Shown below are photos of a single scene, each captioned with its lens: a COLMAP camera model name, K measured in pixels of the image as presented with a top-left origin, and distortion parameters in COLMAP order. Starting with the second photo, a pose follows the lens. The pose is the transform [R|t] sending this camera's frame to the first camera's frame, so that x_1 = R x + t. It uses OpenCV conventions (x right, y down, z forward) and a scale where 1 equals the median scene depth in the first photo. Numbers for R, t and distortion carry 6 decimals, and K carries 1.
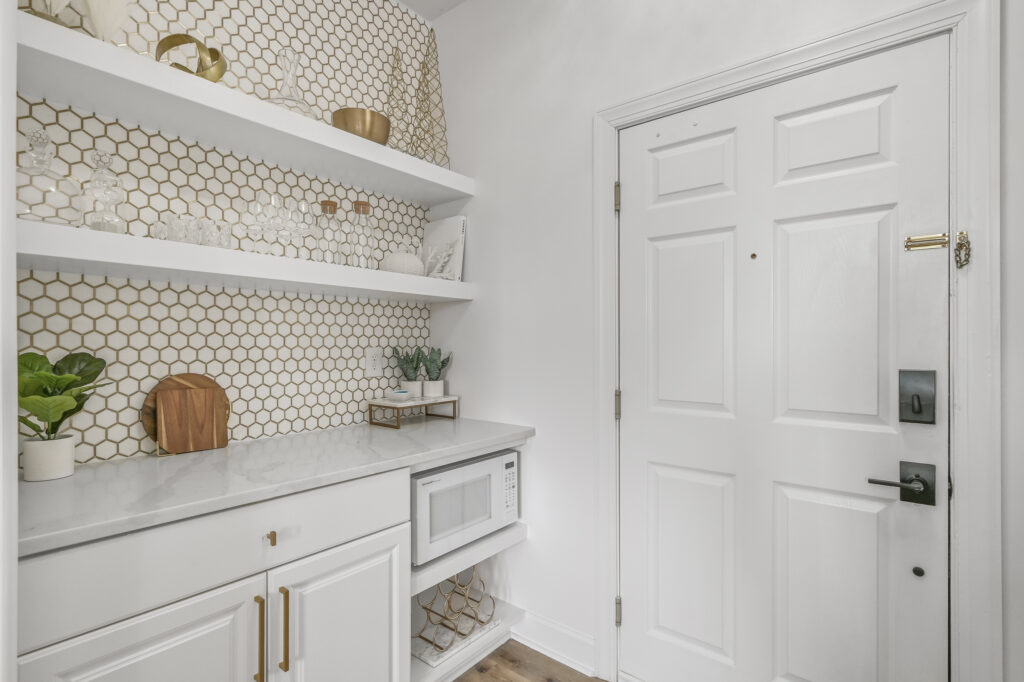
lens RADIAL K [[482.0, 0, 524.3], [0, 482.0, 343.1], [0, 0, 1]] dist [0.002014, 0.000153]
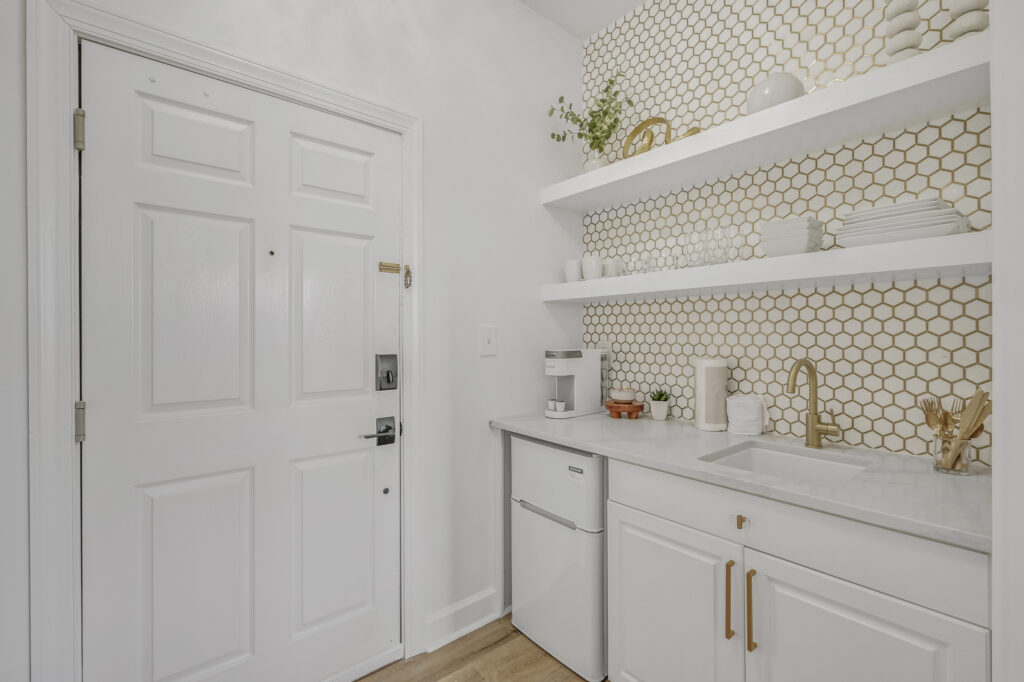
lens RADIAL K [[449.9, 0, 512.0], [0, 449.9, 341.0], [0, 0, 1]] dist [0.000899, 0.000018]
pose [[0.232986, -0.008745, 0.972441, -0.421175], [0.001723, 0.999962, 0.008580, 0.004683], [-0.972479, -0.000324, 0.232992, 0.301548]]
